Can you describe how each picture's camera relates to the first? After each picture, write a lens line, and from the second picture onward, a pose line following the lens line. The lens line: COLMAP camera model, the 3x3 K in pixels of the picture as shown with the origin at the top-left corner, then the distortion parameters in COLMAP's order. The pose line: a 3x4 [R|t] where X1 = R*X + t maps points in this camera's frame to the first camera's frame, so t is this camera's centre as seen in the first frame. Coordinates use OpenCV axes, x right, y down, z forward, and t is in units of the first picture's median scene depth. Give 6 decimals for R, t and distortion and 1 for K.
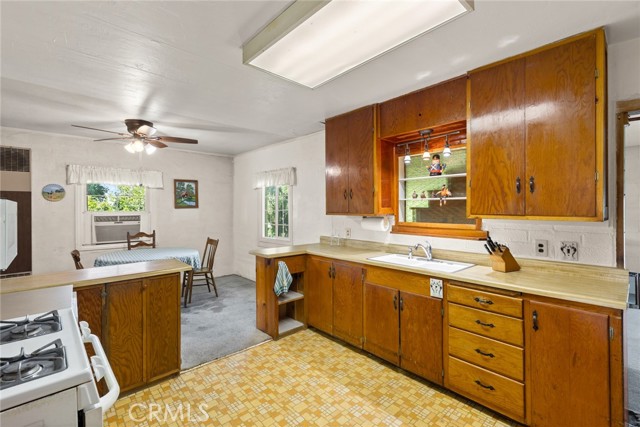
lens RADIAL K [[294.9, 0, 323.1], [0, 294.9, 209.1], [0, 0, 1]] dist [0.002485, -0.000214]
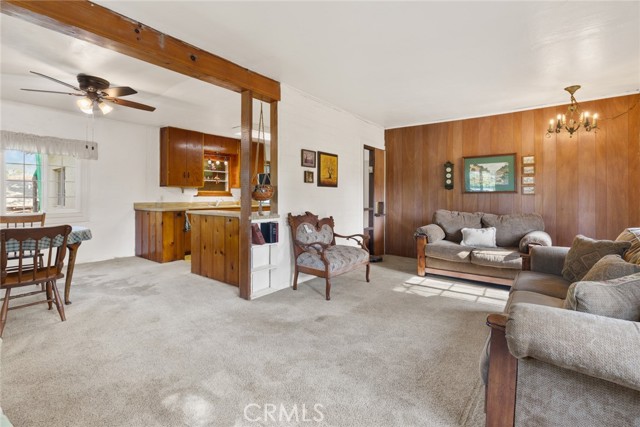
lens RADIAL K [[294.9, 0, 320.9], [0, 294.9, 194.7], [0, 0, 1]] dist [0.002485, -0.000214]
pose [[-0.175384, 0.007635, 0.984471, -1.854909], [0.003877, 0.999968, -0.007064, 0.086235], [-0.984492, 0.002578, -0.175408, 0.510893]]
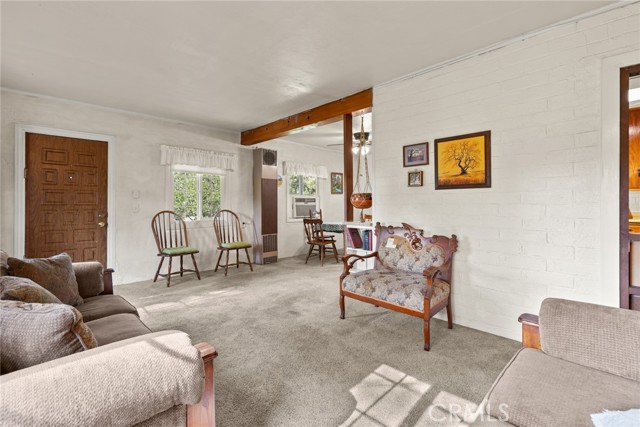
lens RADIAL K [[294.9, 0, 323.2], [0, 294.9, 202.5], [0, 0, 1]] dist [0.002485, -0.000214]
pose [[0.999031, -0.000975, 0.044011, -0.989704], [0.001604, 0.999897, -0.014272, 0.092736], [-0.043992, 0.014329, 0.998929, -0.570554]]
